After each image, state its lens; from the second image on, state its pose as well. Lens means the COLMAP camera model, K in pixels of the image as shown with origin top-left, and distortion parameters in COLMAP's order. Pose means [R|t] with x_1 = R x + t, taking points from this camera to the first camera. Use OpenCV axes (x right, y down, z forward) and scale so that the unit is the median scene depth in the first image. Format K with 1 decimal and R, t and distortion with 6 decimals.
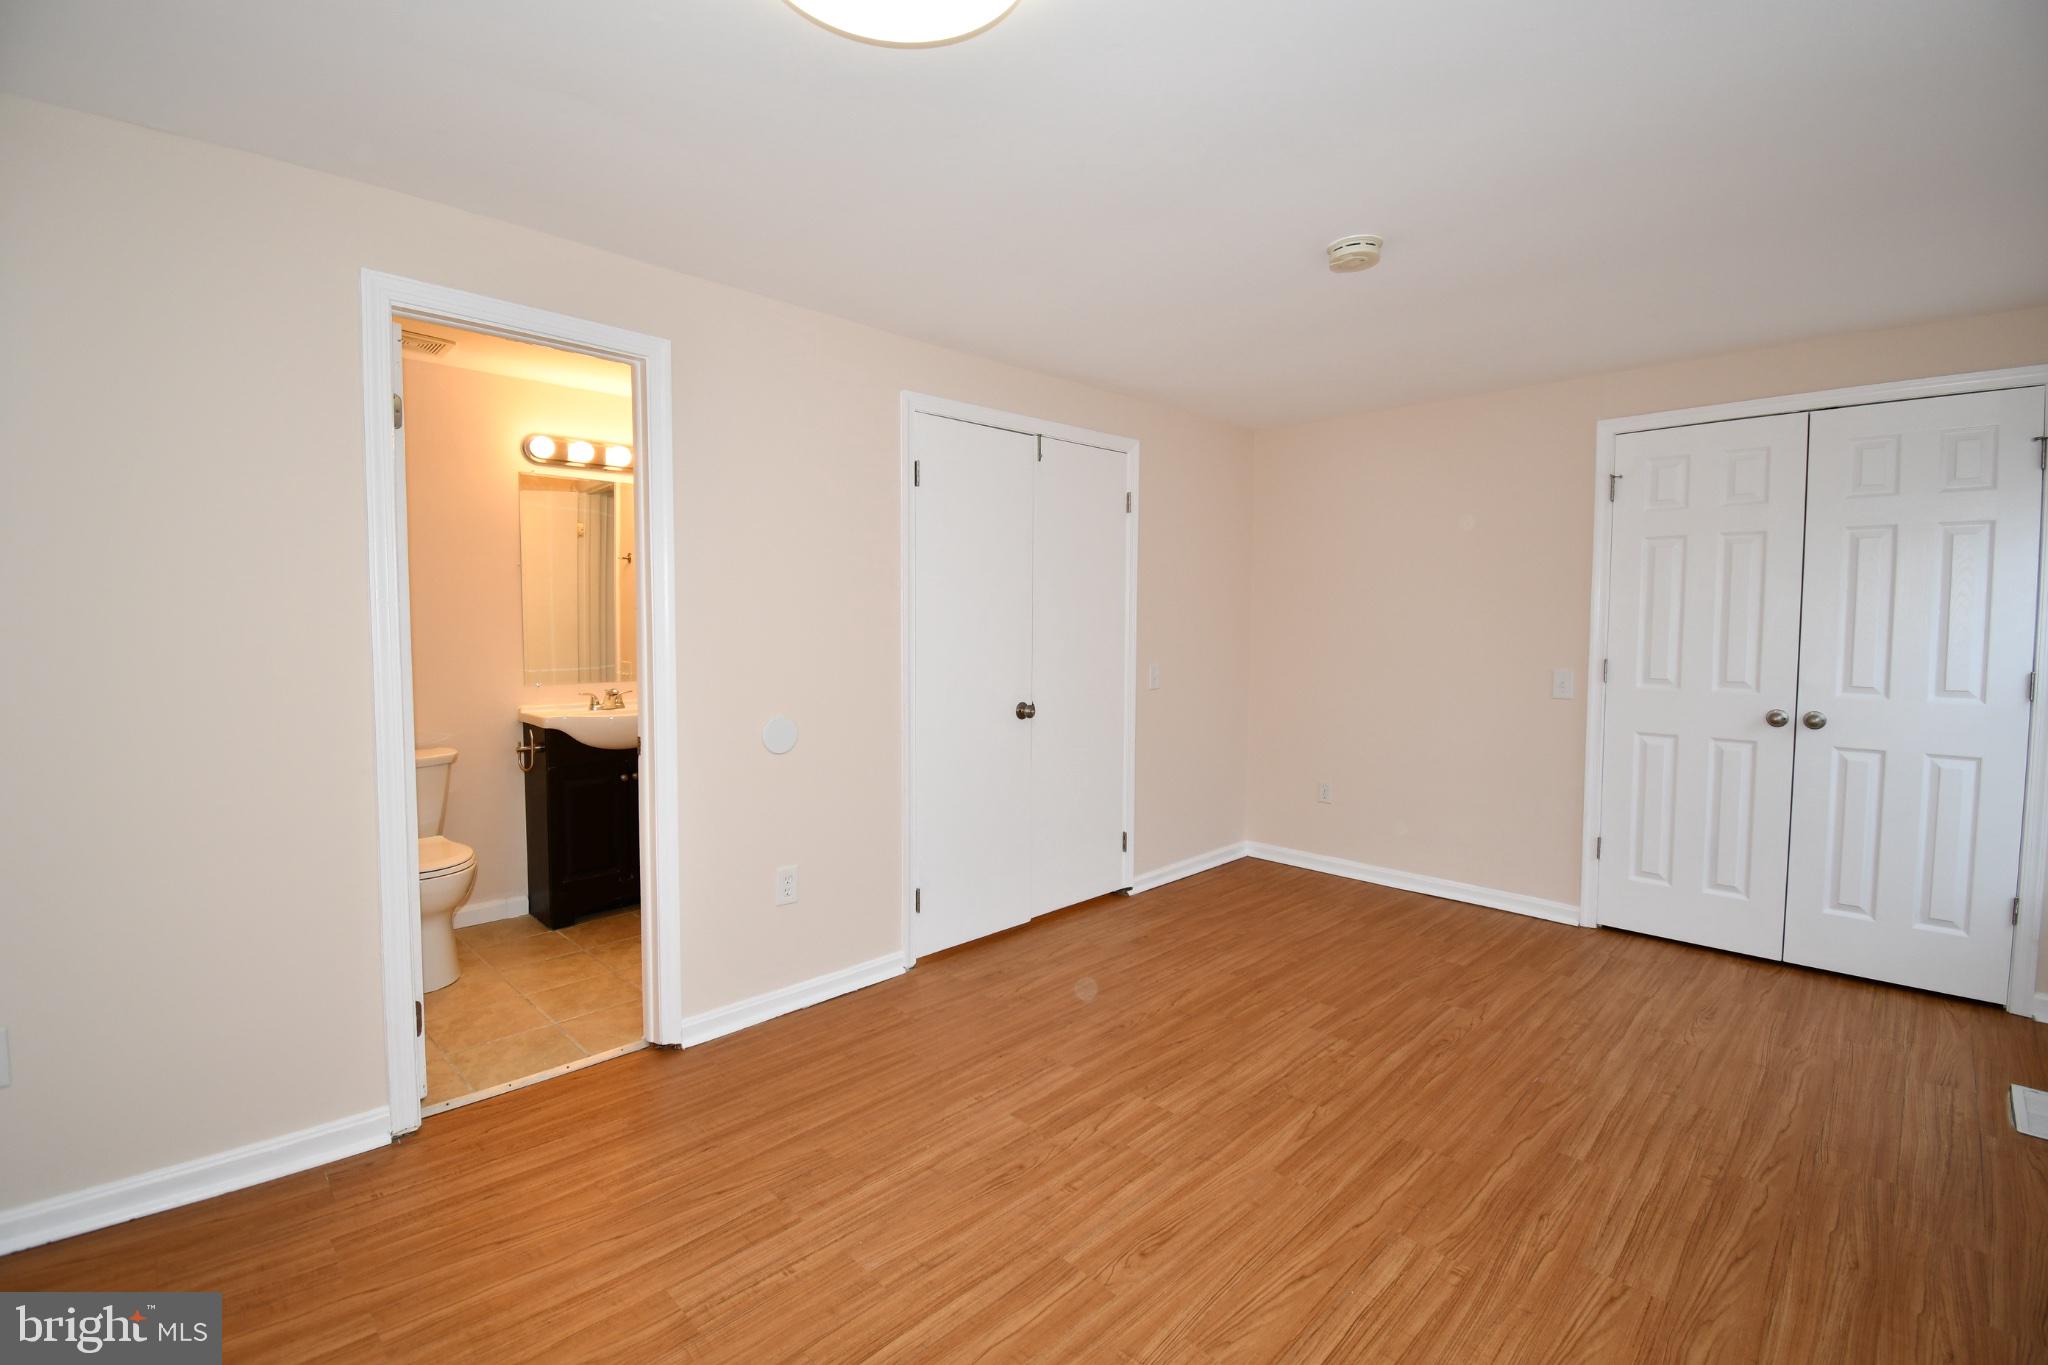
lens RADIAL K [[898.3, 0, 1023.0], [0, 898.3, 670.8], [0, 0, 1]] dist [0.023665, -0.028924]
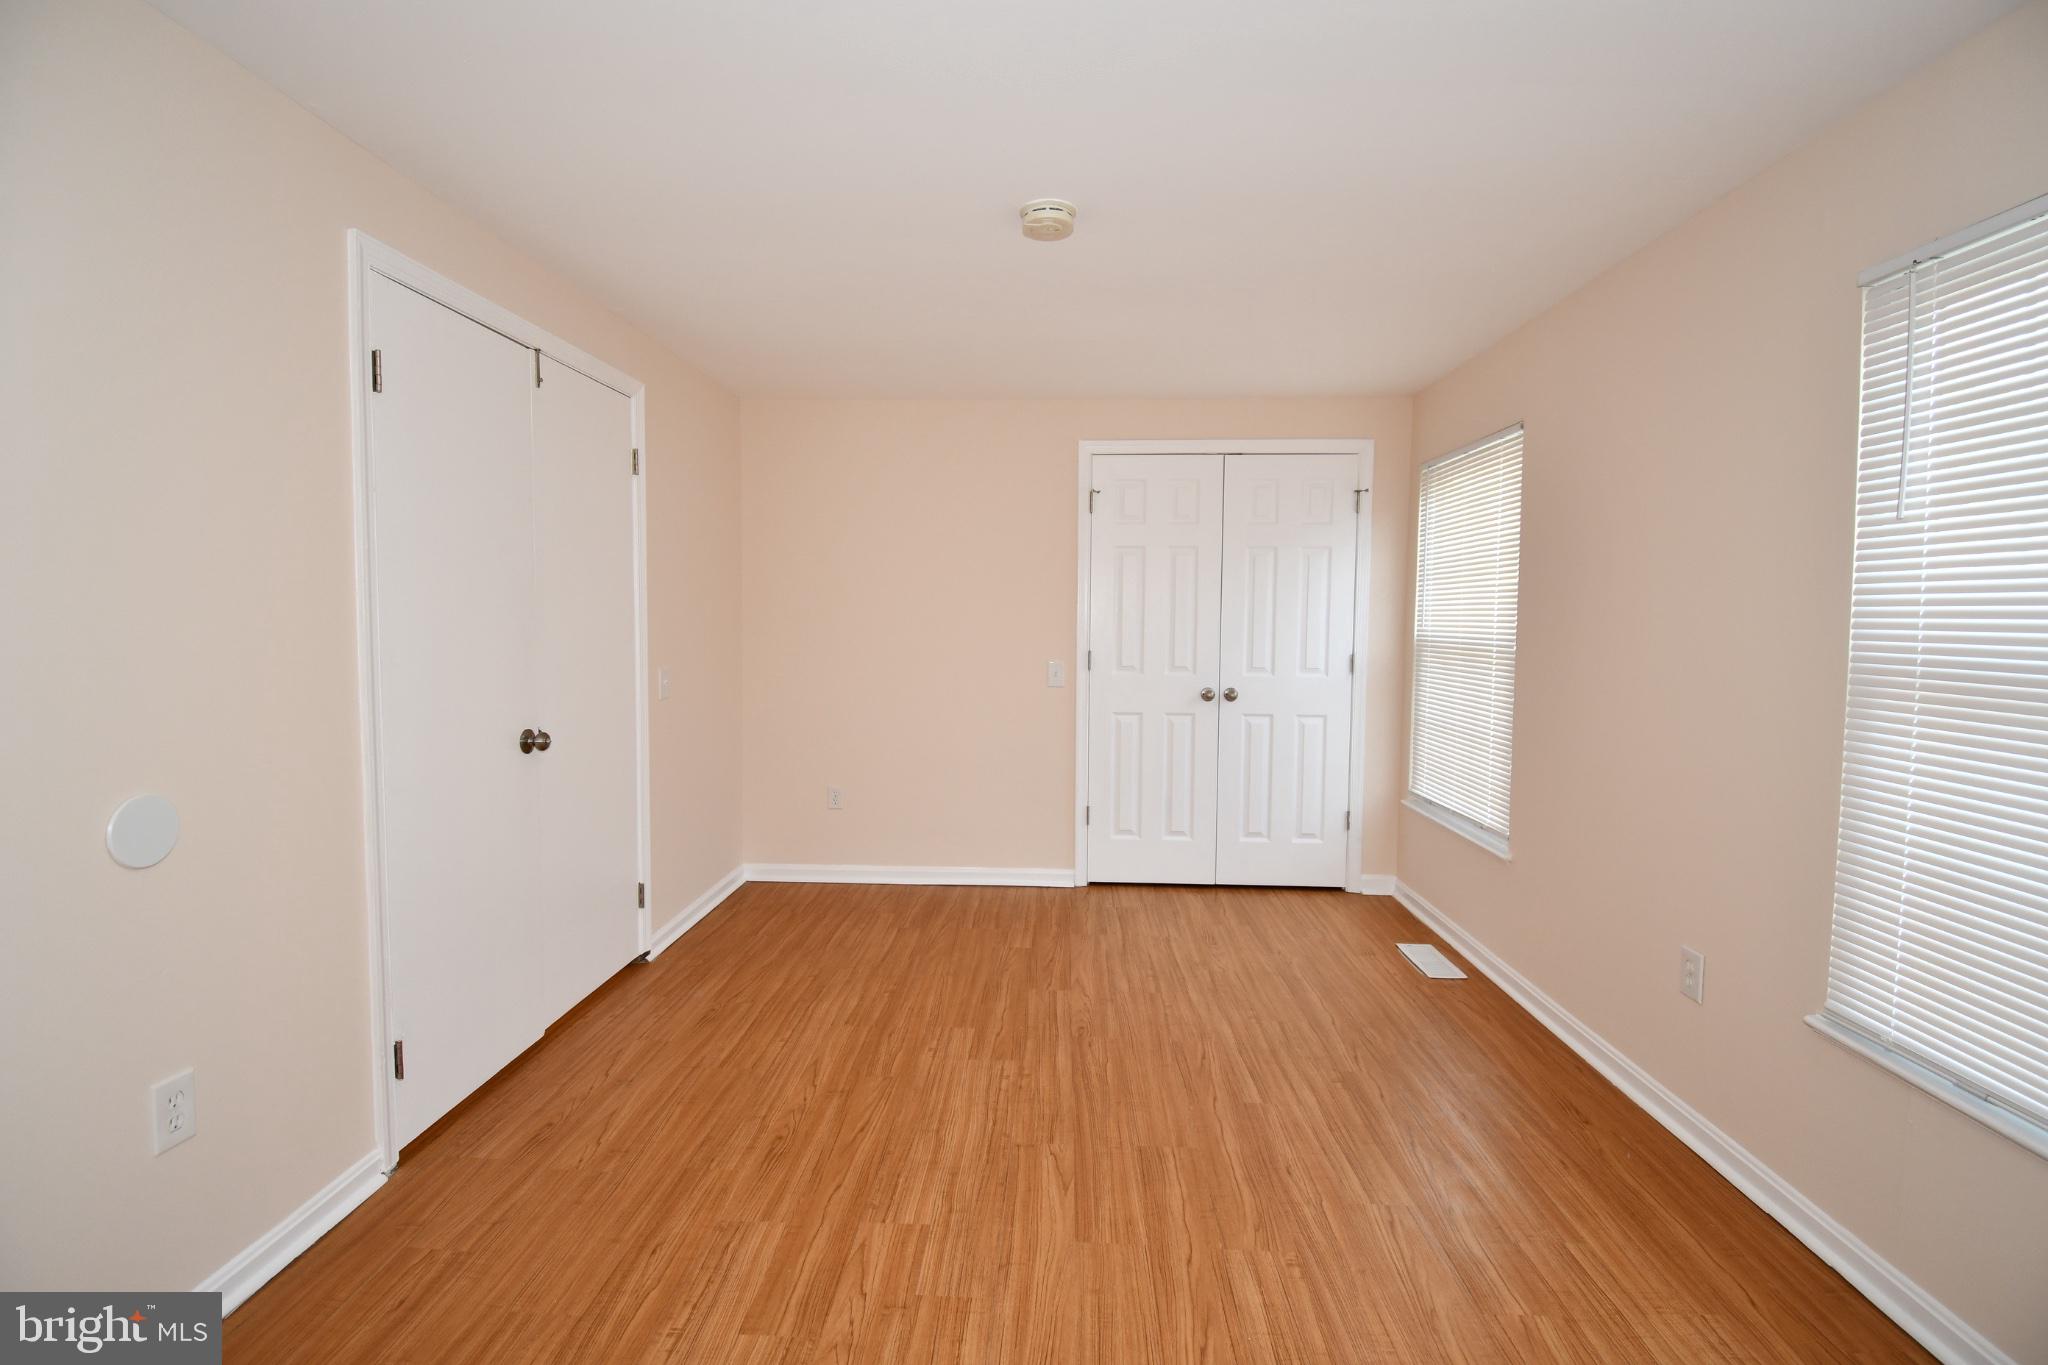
lens RADIAL K [[898.3, 0, 1023.0], [0, 898.3, 670.8], [0, 0, 1]] dist [0.023665, -0.028924]
pose [[0.731928, -0.035866, 0.680438, -0.273433], [0.031222, 0.999330, 0.019090, -0.016195], [-0.680667, 0.007272, 0.732557, 0.312211]]
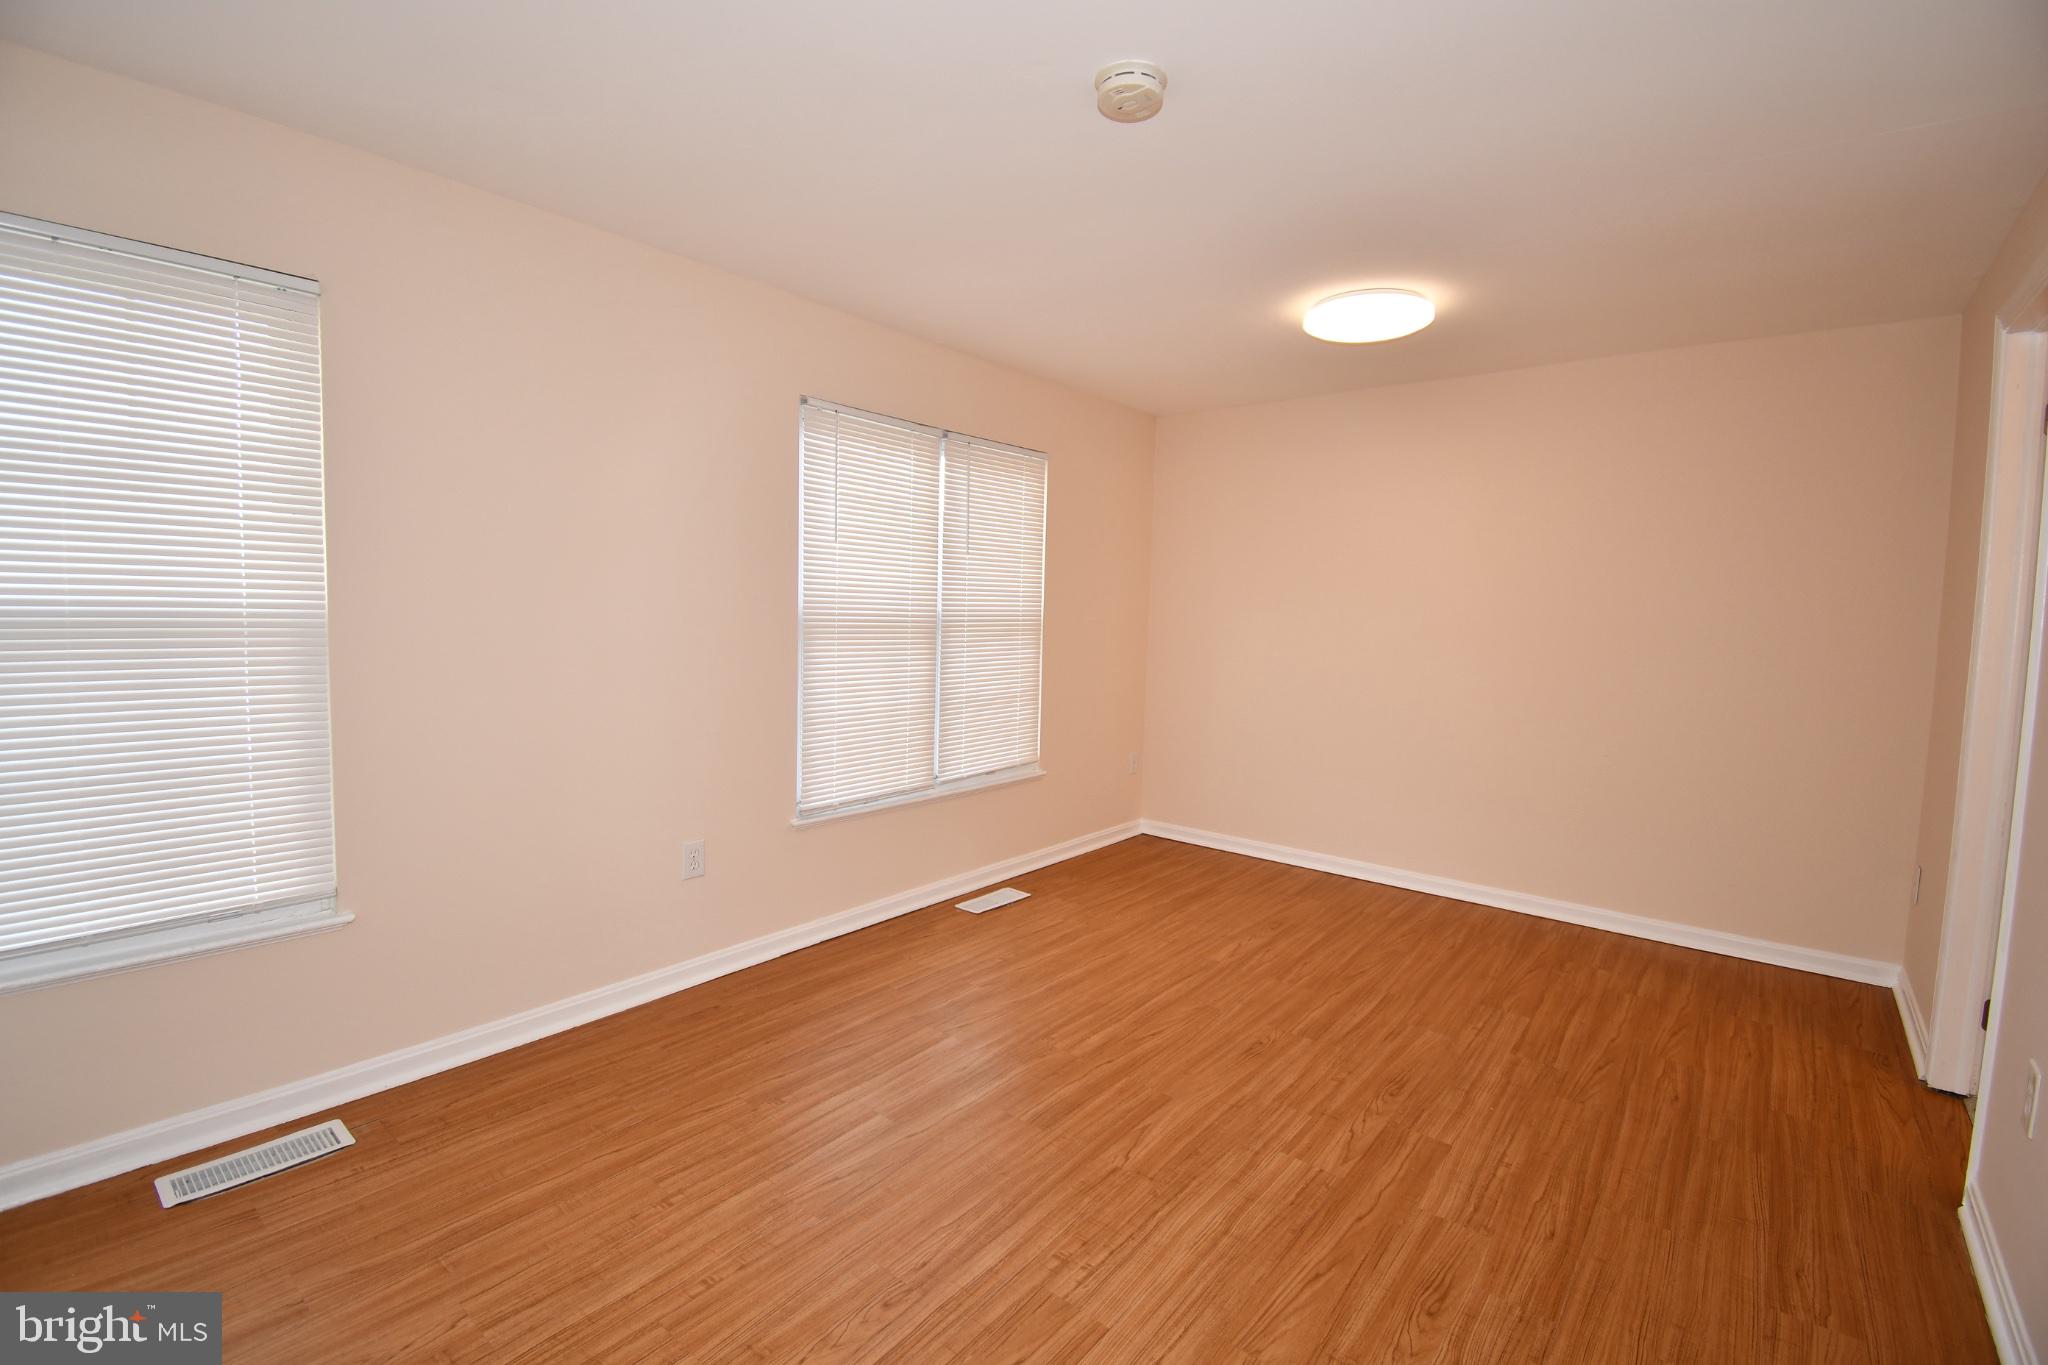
lens RADIAL K [[898.3, 0, 1023.0], [0, 898.3, 670.8], [0, 0, 1]] dist [0.023665, -0.028924]
pose [[-0.993805, -0.021082, -0.109123, 0.476896], [-0.035001, 0.991252, 0.127257, -0.080823], [0.105485, 0.130288, -0.985849, 1.616008]]
